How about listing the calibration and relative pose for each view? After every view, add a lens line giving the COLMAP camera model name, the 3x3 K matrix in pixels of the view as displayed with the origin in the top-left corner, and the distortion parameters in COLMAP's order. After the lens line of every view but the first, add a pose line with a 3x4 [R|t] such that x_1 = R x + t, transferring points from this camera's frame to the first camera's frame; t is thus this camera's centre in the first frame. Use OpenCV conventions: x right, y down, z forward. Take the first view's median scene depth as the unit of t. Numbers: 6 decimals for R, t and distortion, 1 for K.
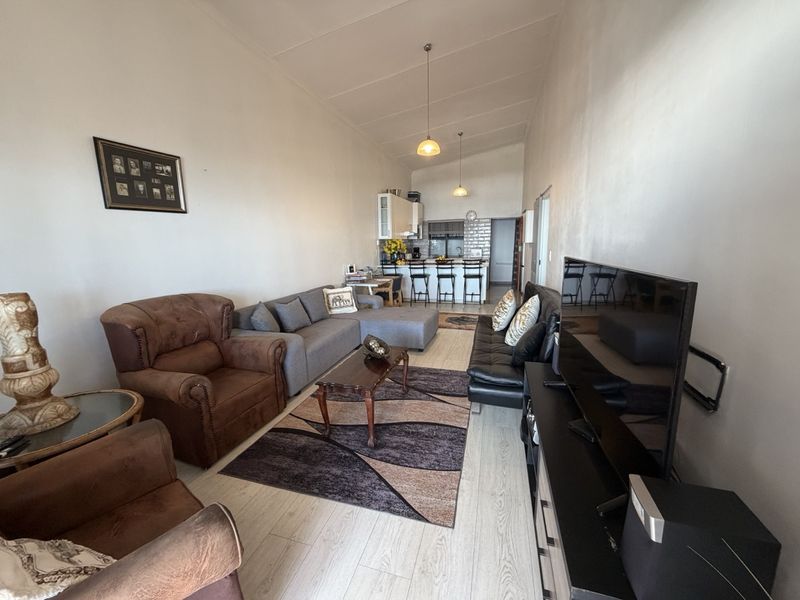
lens RADIAL K [[317.2, 0, 397.5], [0, 317.2, 299.8], [0, 0, 1]] dist [-0.001620, -0.000016]
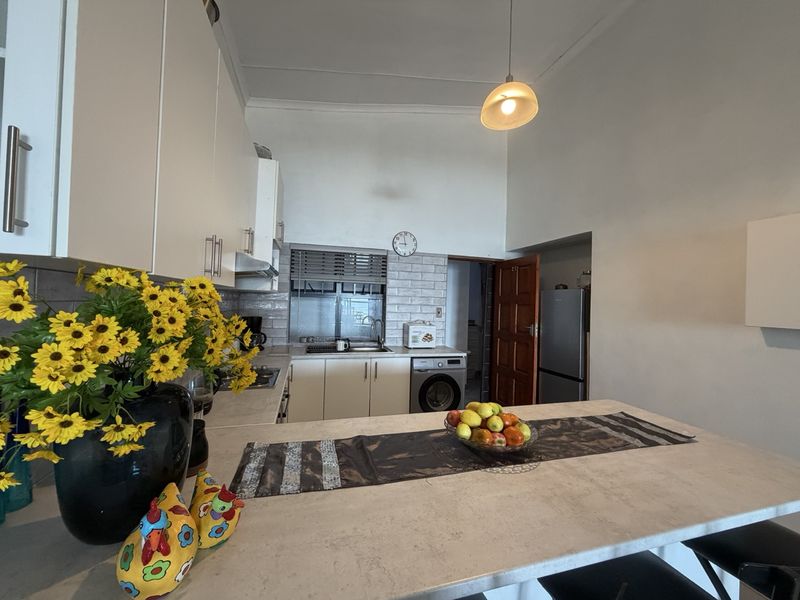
lens RADIAL K [[317.2, 0, 397.5], [0, 317.2, 299.8], [0, 0, 1]] dist [-0.001620, -0.000016]
pose [[0.835570, 0.055518, 0.546572, 0.005443], [0.045844, 0.984365, -0.170070, -0.124191], [-0.547468, 0.167162, 0.819961, 0.676290]]
